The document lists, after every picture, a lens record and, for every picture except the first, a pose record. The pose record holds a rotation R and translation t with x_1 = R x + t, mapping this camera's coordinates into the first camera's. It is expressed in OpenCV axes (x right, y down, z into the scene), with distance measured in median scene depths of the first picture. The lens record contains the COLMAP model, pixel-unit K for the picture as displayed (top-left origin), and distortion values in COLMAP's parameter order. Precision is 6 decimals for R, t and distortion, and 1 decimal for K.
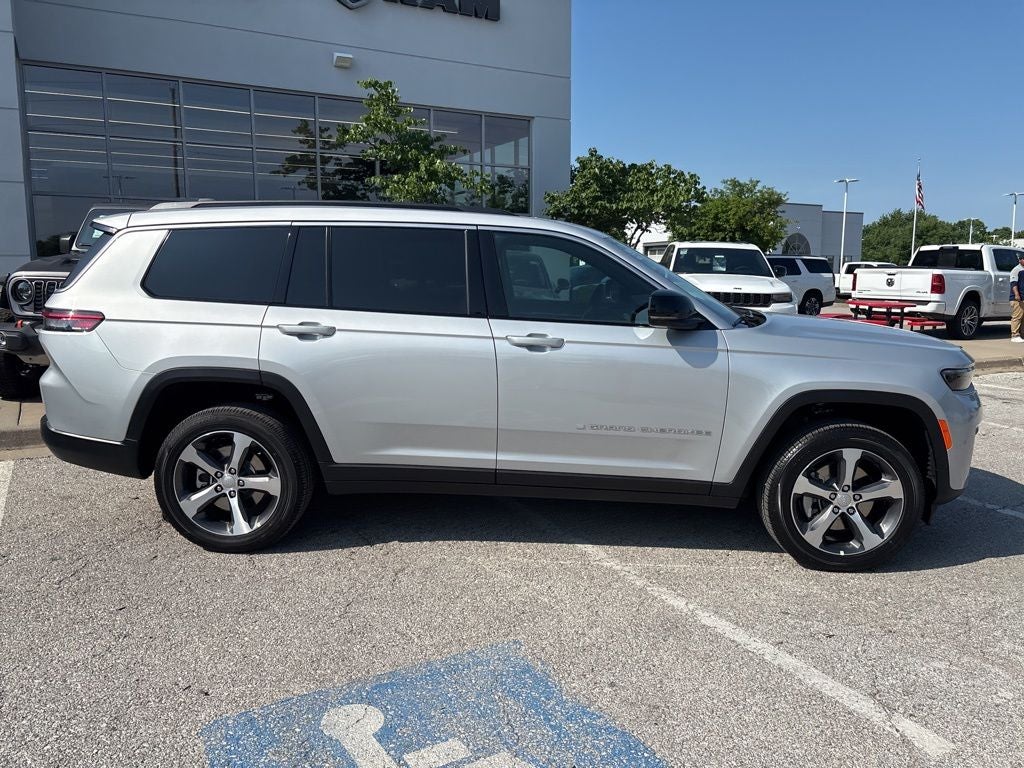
lens RADIAL K [[780.8, 0, 510.4], [0, 780.8, 377.1], [0, 0, 1]] dist [0.047552, -0.054945]
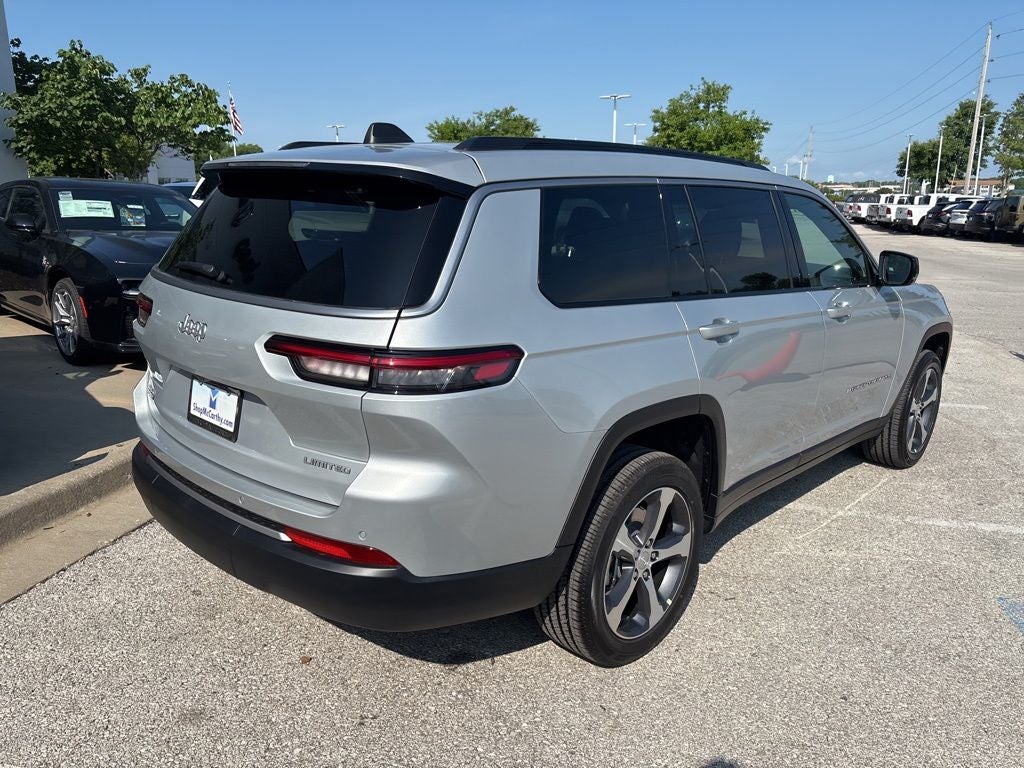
lens RADIAL K [[783.7, 0, 512.0], [0, 783.7, 384.0], [0, 0, 1]] dist [0.034746, -0.037837]
pose [[0.657532, -0.174252, 0.732999, -0.909342], [0.096782, 0.984362, 0.147190, -0.132328], [-0.747185, -0.025842, 0.664114, 0.624425]]
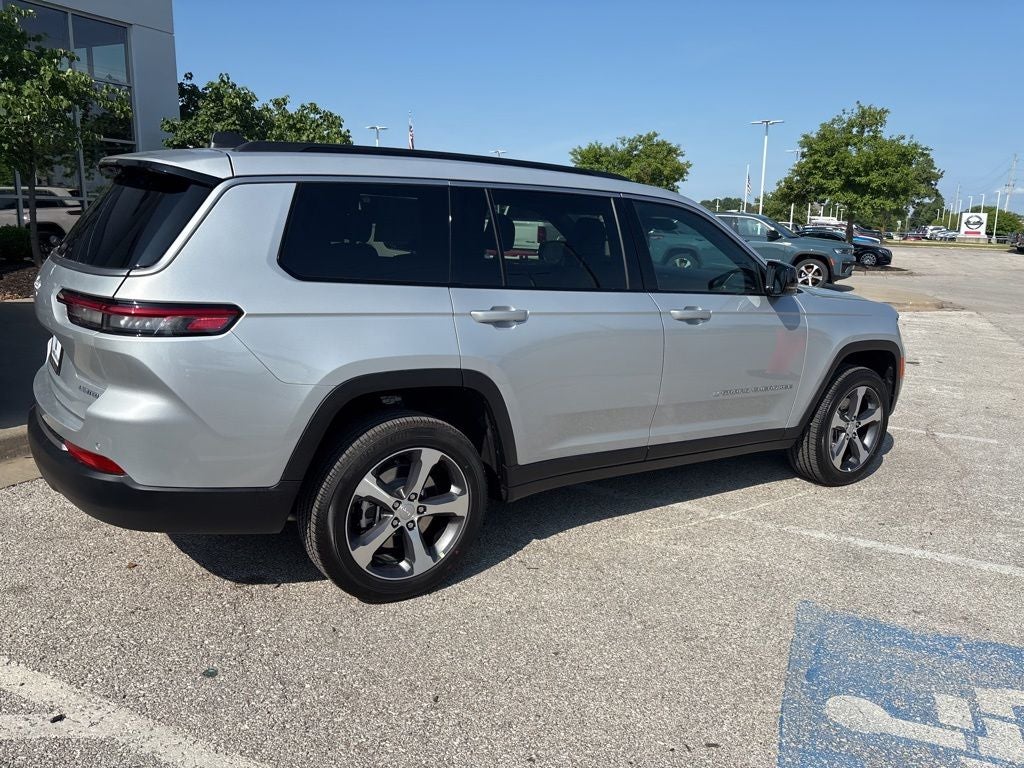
lens RADIAL K [[780.8, 0, 510.4], [0, 780.8, 377.1], [0, 0, 1]] dist [0.047552, -0.054945]
pose [[0.804824, -0.098765, 0.585238, -0.716465], [0.054056, 0.994157, 0.093436, -0.068638], [-0.591046, -0.043564, 0.805460, 0.306466]]
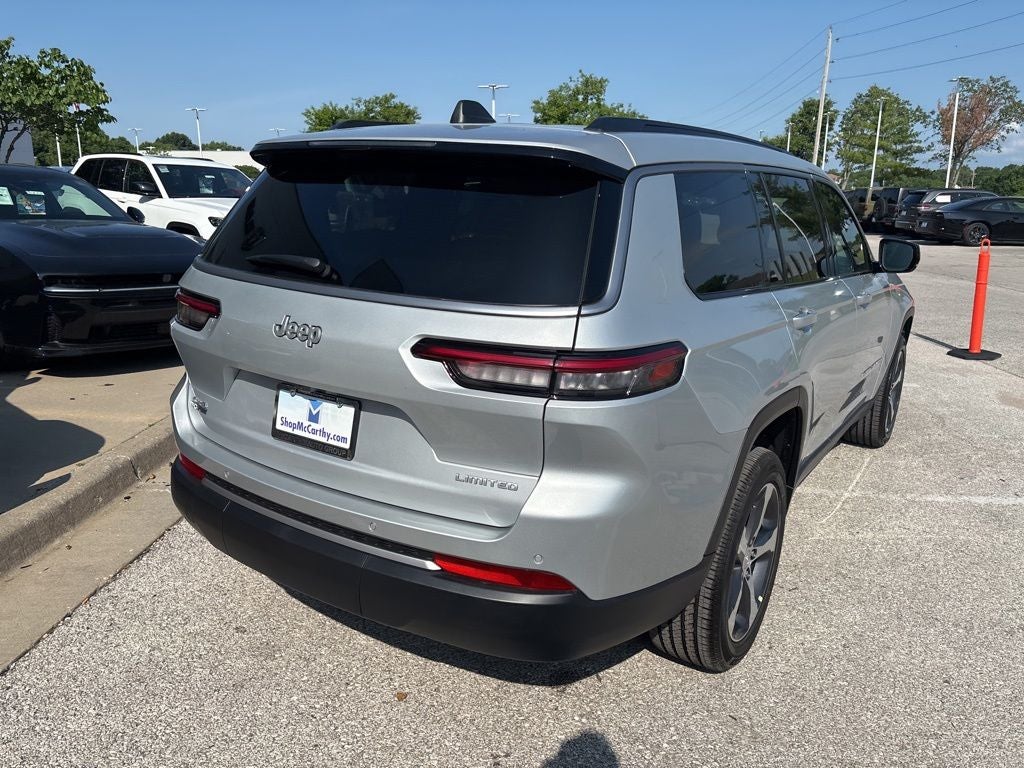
lens RADIAL K [[780.8, 0, 510.4], [0, 780.8, 377.1], [0, 0, 1]] dist [0.047552, -0.054945]
pose [[0.524714, -0.197608, 0.828026, -0.981560], [0.103927, 0.980279, 0.168086, -0.151937], [-0.844911, -0.002143, 0.534903, 0.805336]]
